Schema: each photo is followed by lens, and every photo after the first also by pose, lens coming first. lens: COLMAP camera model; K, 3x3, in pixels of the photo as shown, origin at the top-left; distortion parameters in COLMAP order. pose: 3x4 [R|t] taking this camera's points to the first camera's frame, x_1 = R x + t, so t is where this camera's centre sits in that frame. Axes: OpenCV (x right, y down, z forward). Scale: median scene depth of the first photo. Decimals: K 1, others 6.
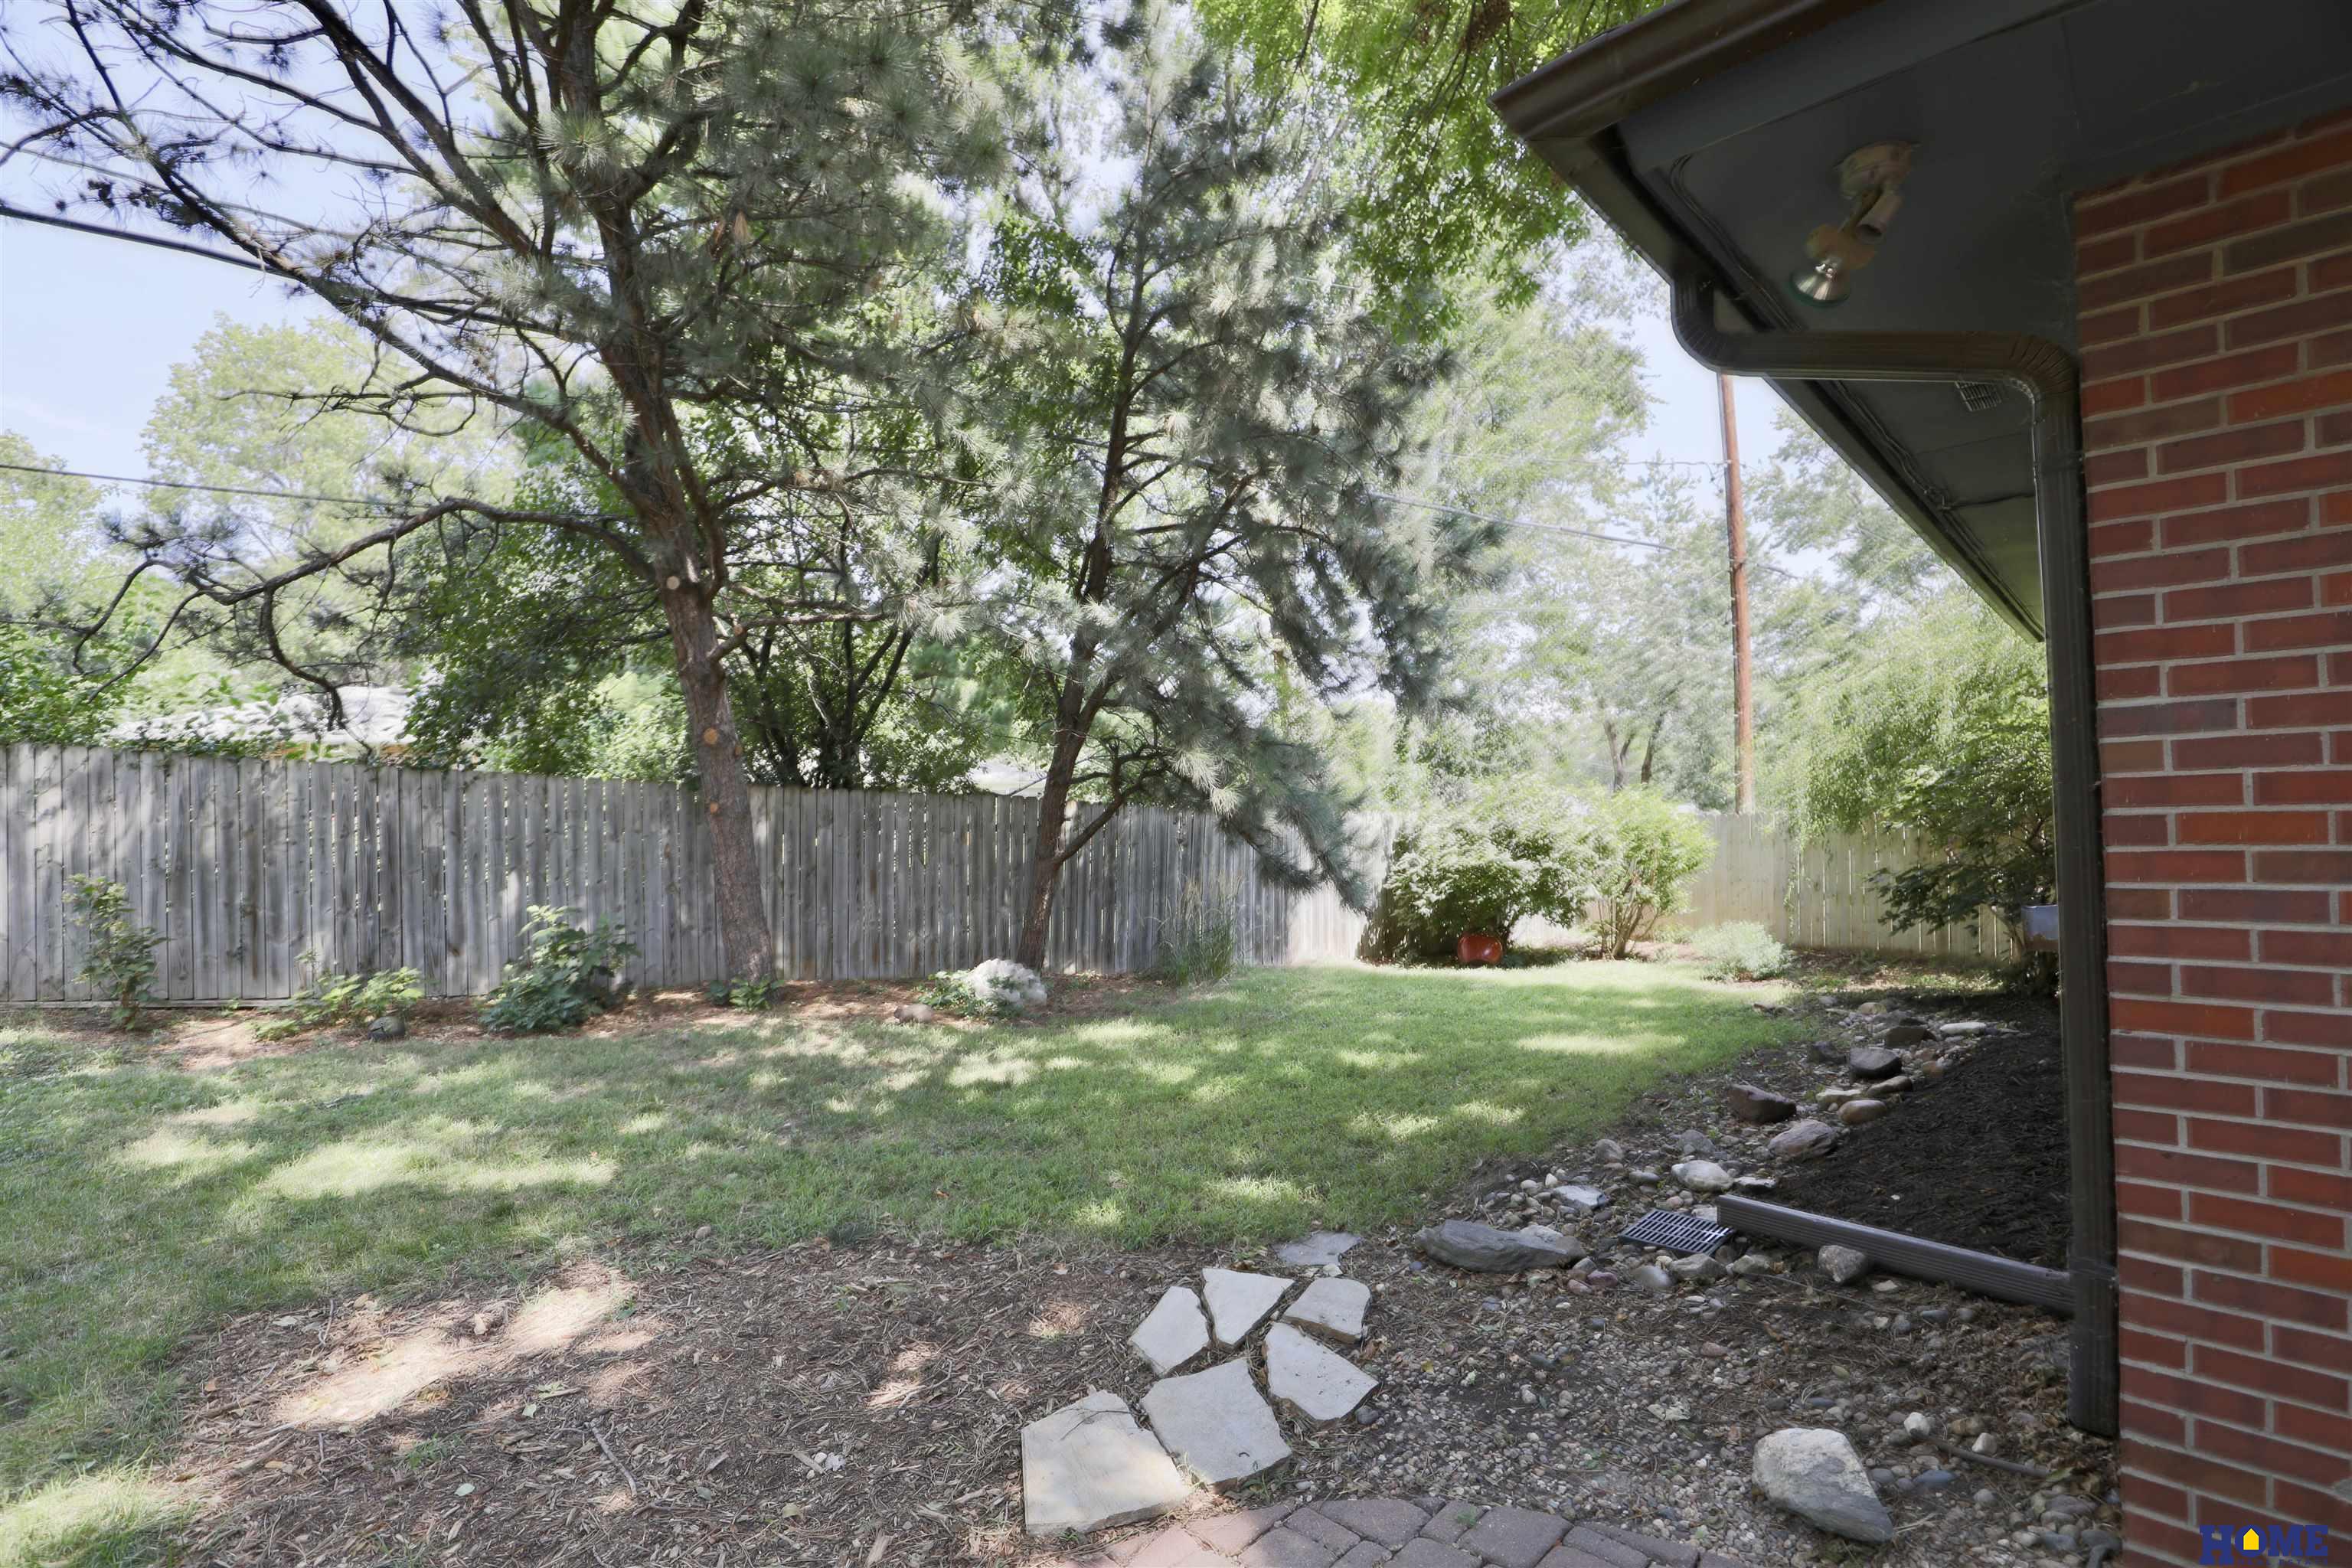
lens RADIAL K [[1085.3, 0, 1168.7], [0, 1085.3, 788.0], [0, 0, 1]] dist [-0.029337, 0.000788]
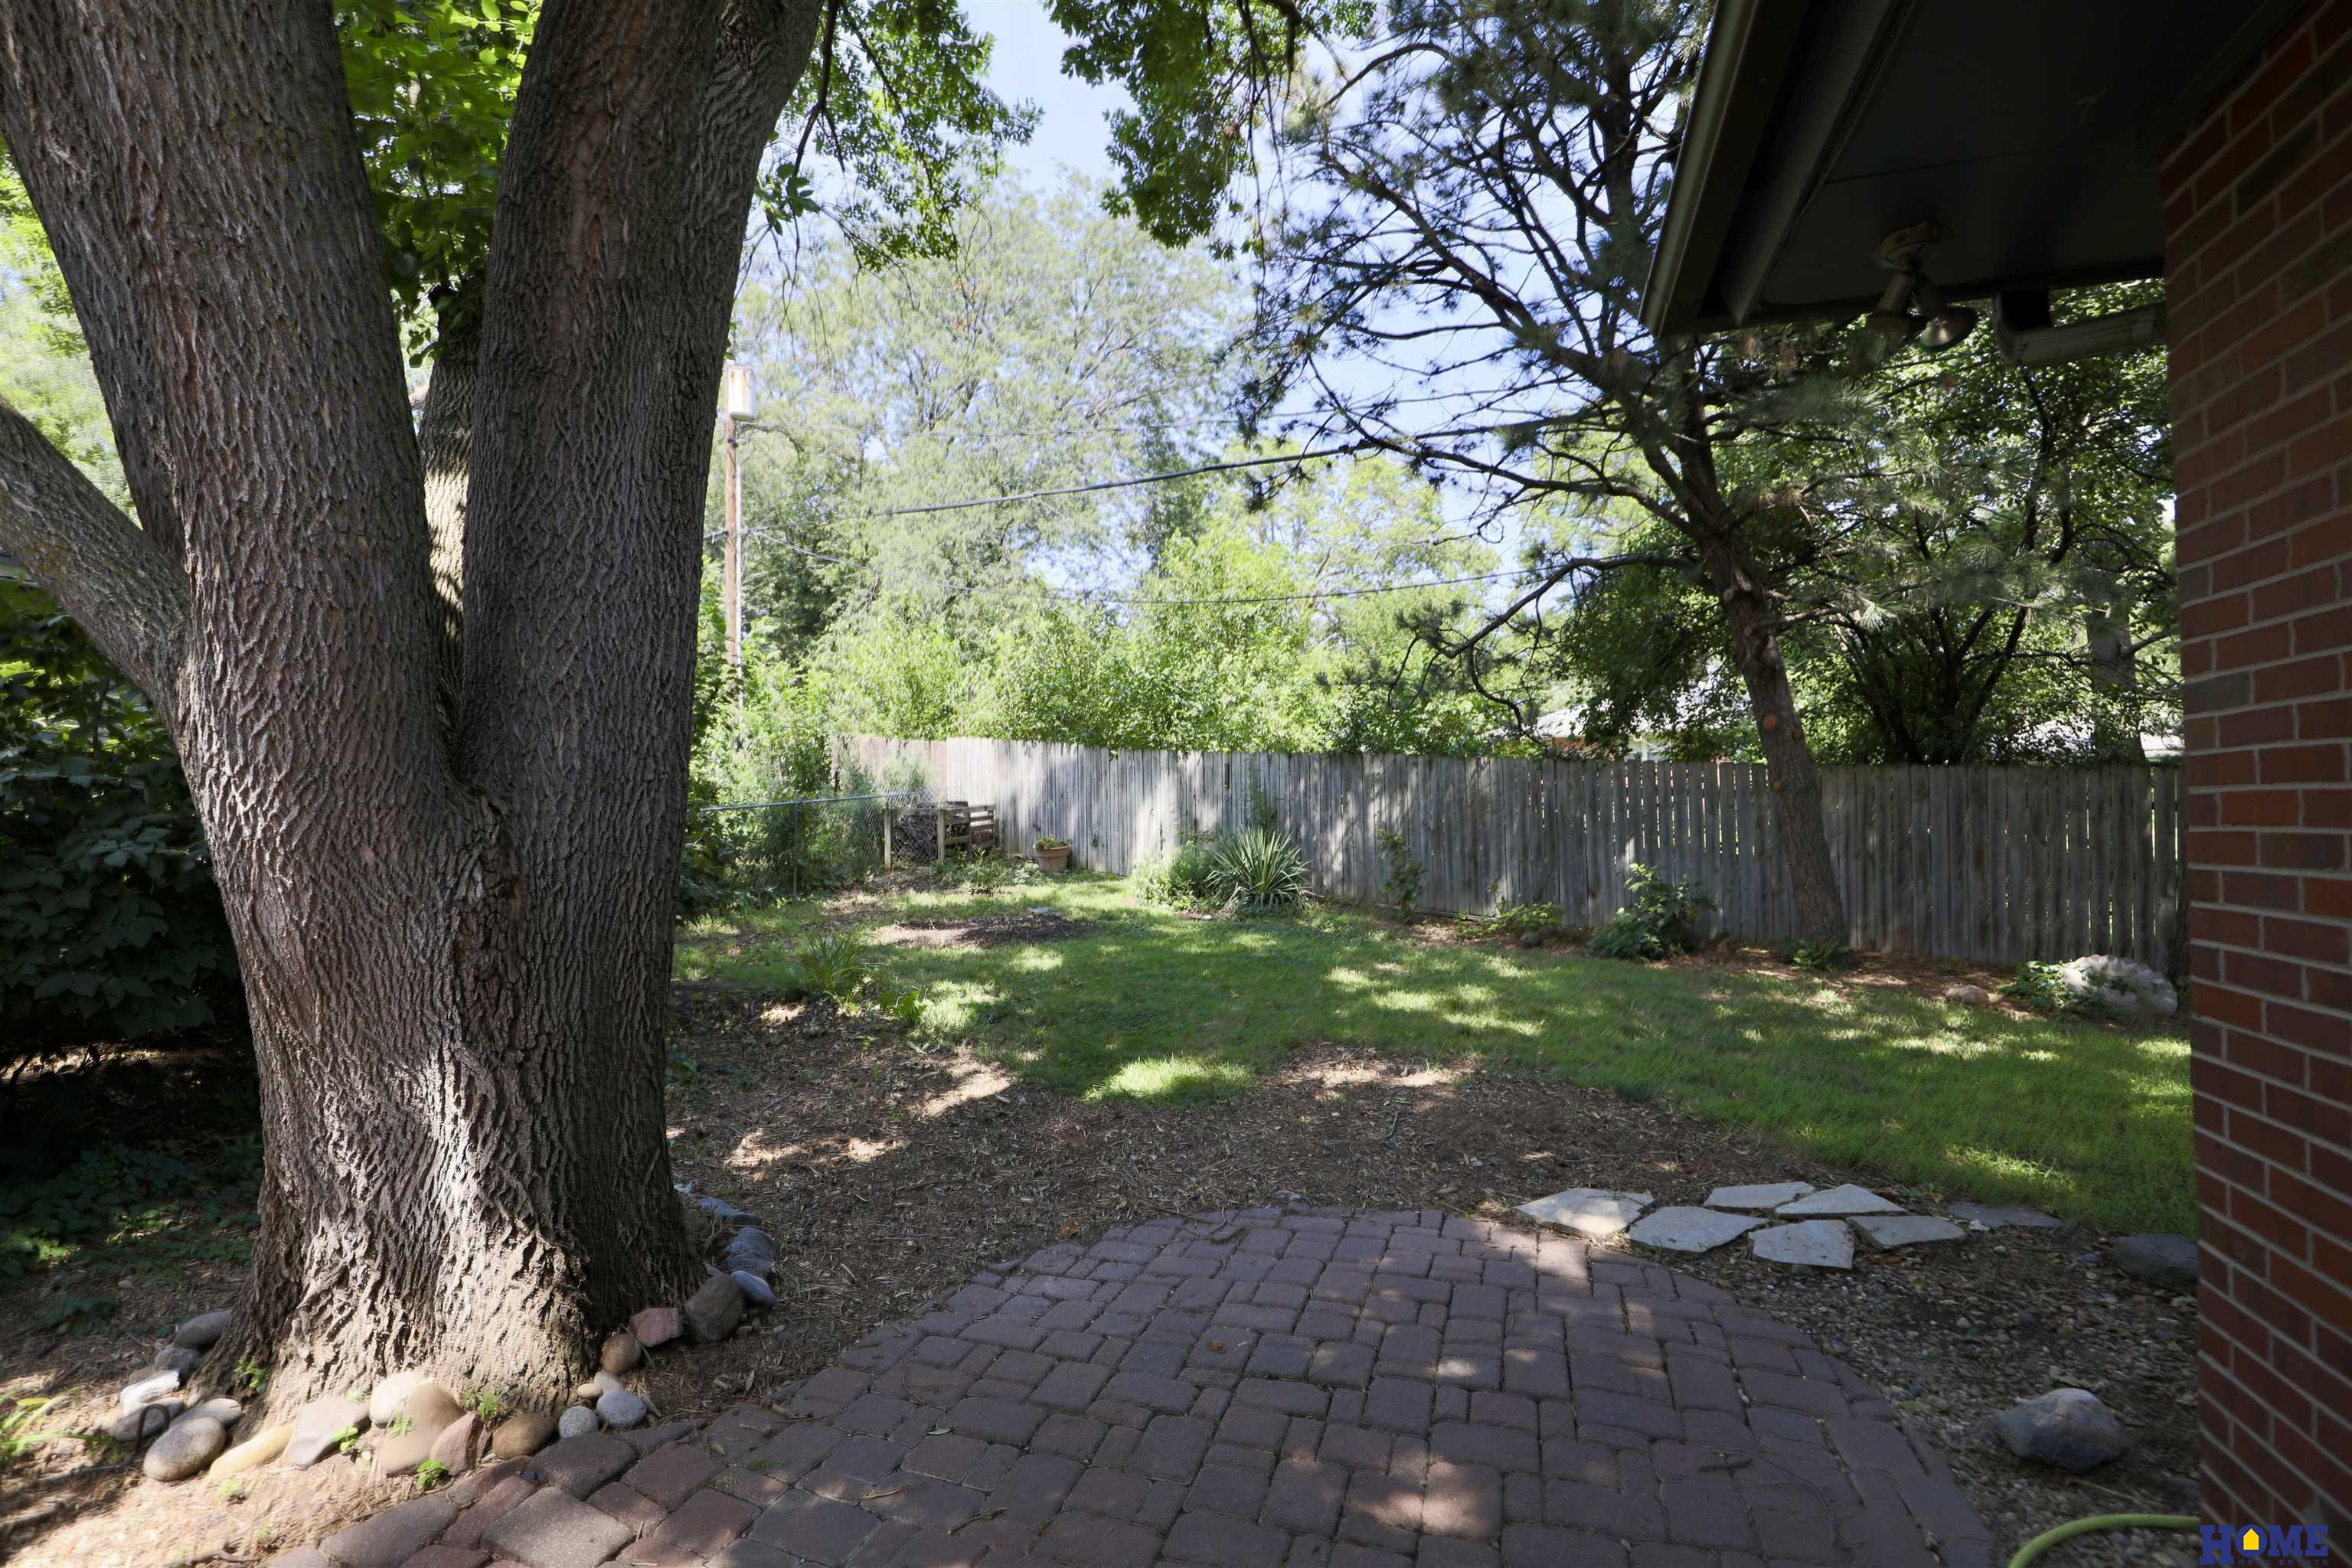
lens RADIAL K [[1085.3, 0, 1169.6], [0, 1085.3, 788.1], [0, 0, 1]] dist [-0.029337, 0.000788]
pose [[0.437285, -0.006736, -0.899298, 0.442324], [0.026273, 0.999641, 0.005288, -0.003116], [0.898939, -0.025940, 0.437305, -0.087502]]
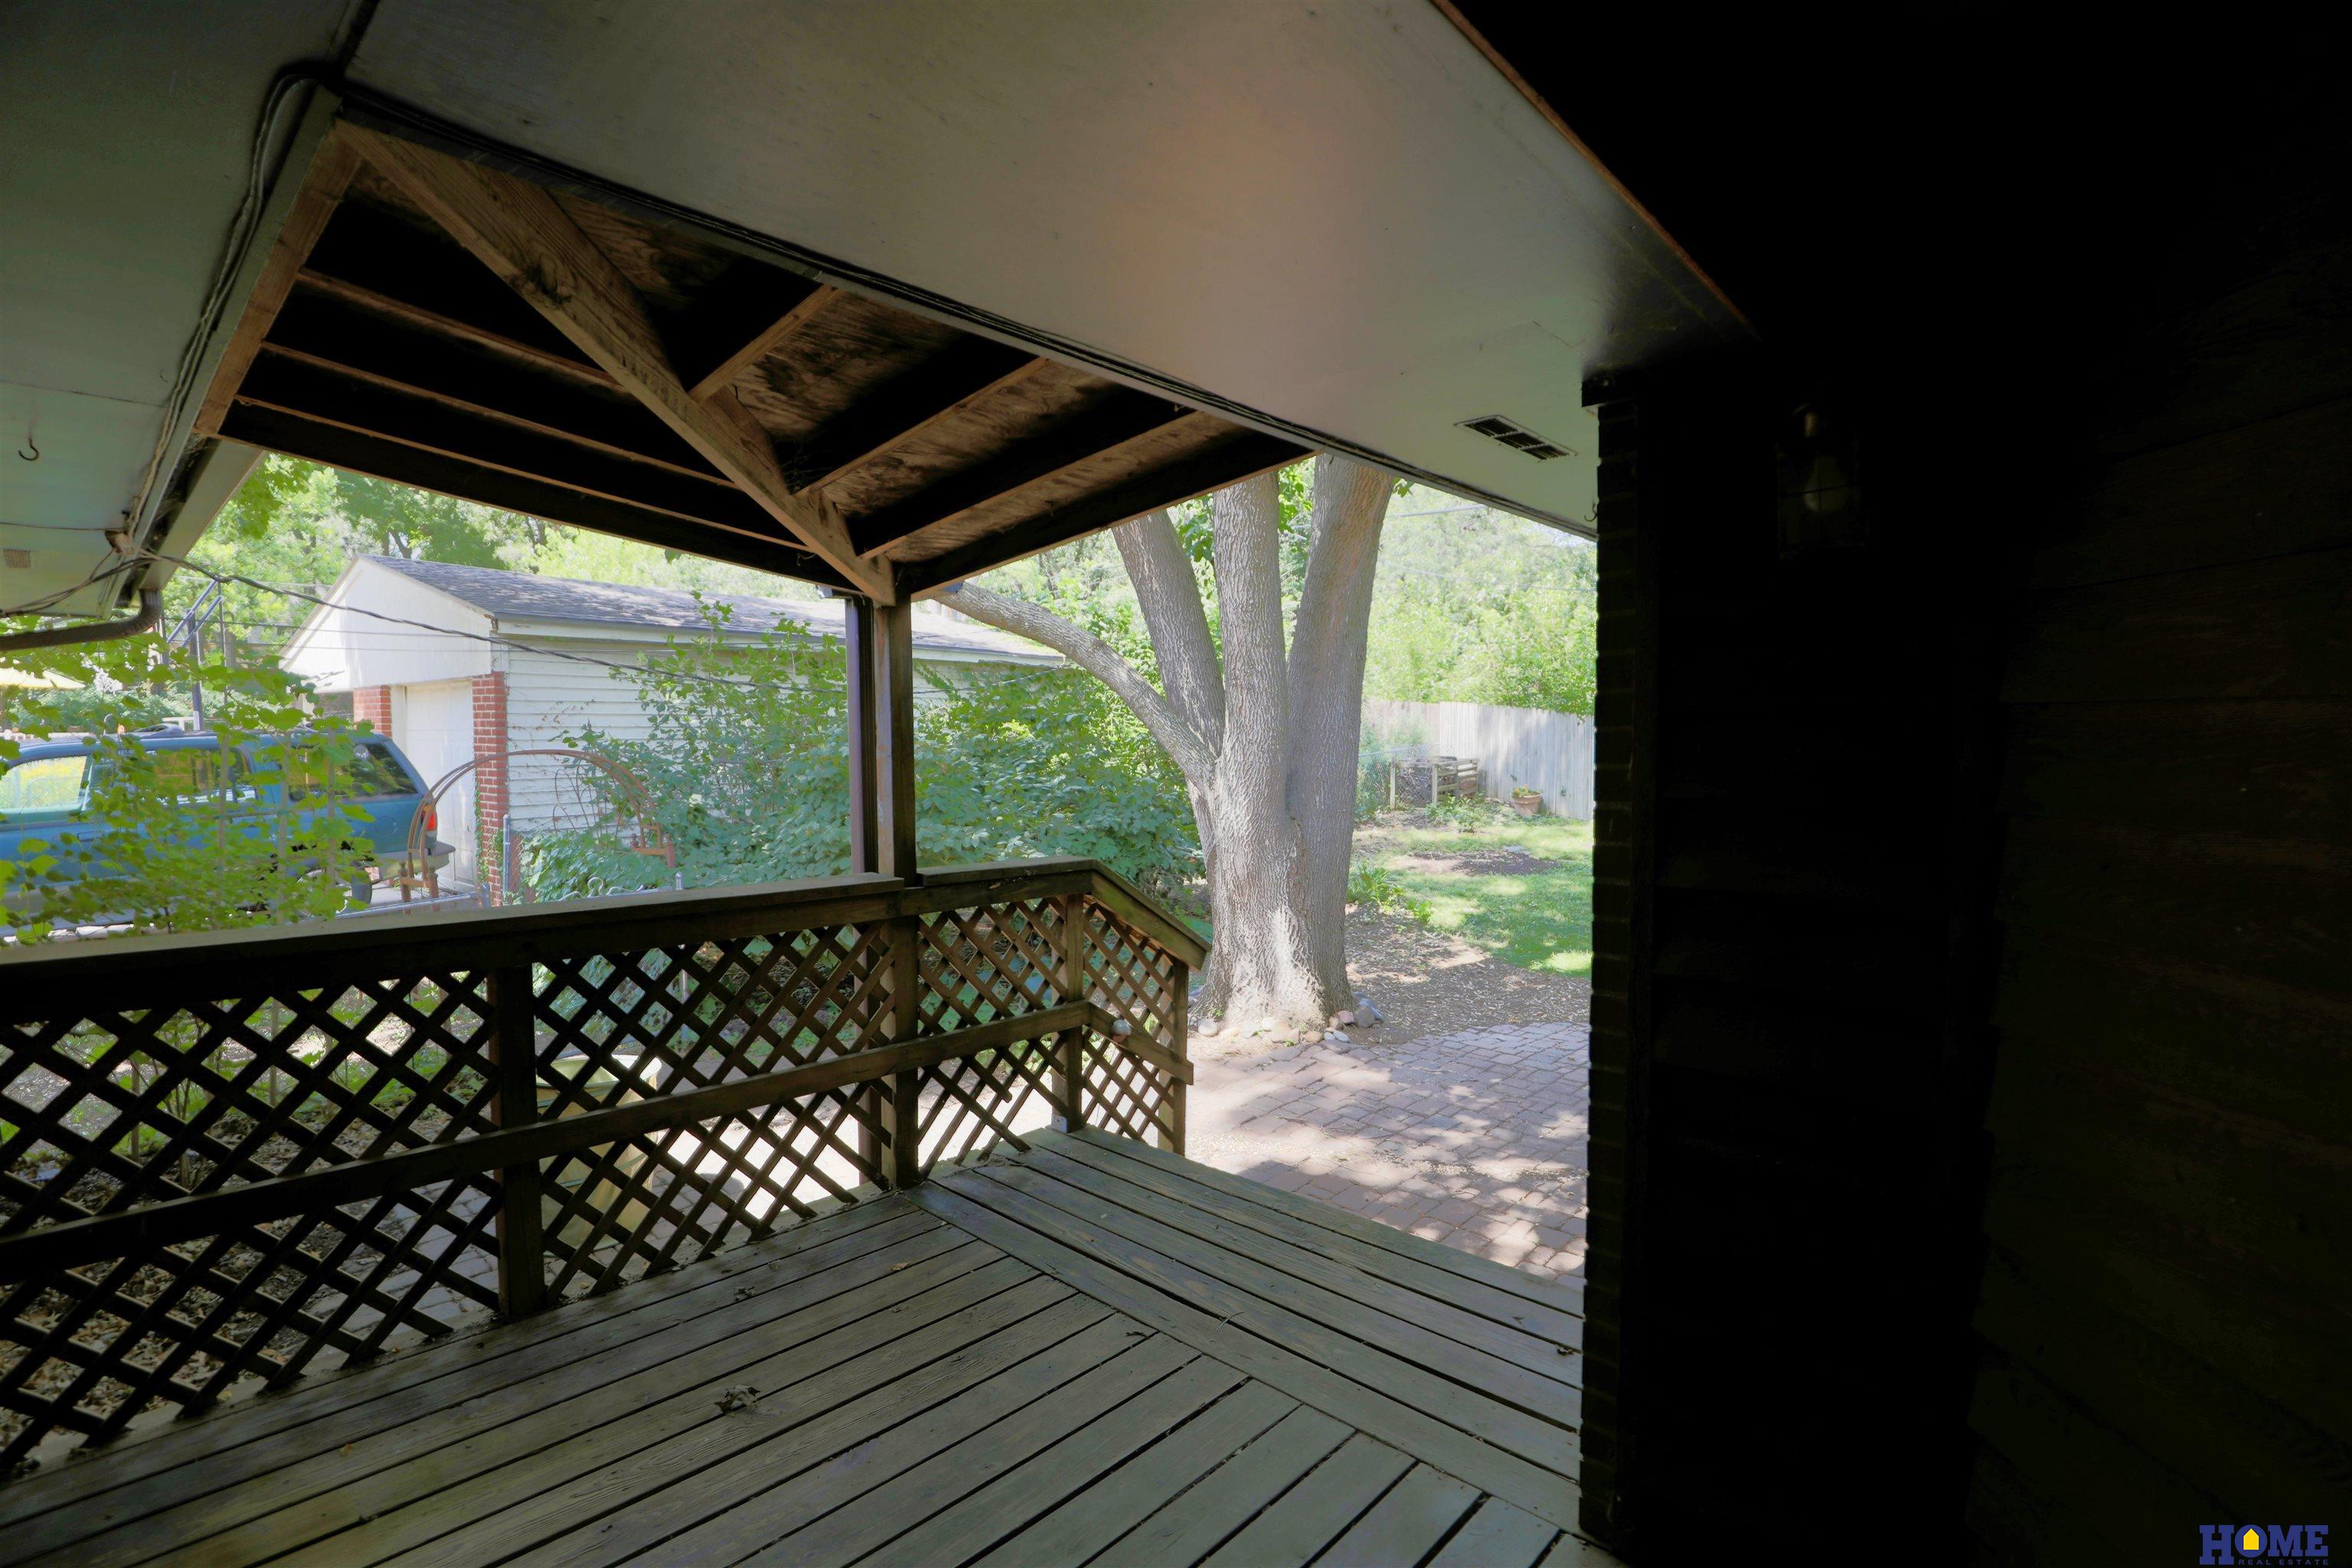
lens RADIAL K [[1079.6, 0, 1171.8], [0, 1079.6, 774.3], [0, 0, 1]] dist [-0.000811, -0.000036]
pose [[0.017190, 0.056904, -0.998232, 1.131801], [0.026917, 0.997991, 0.057354, -0.127273], [0.999490, -0.027855, 0.015624, -0.296449]]
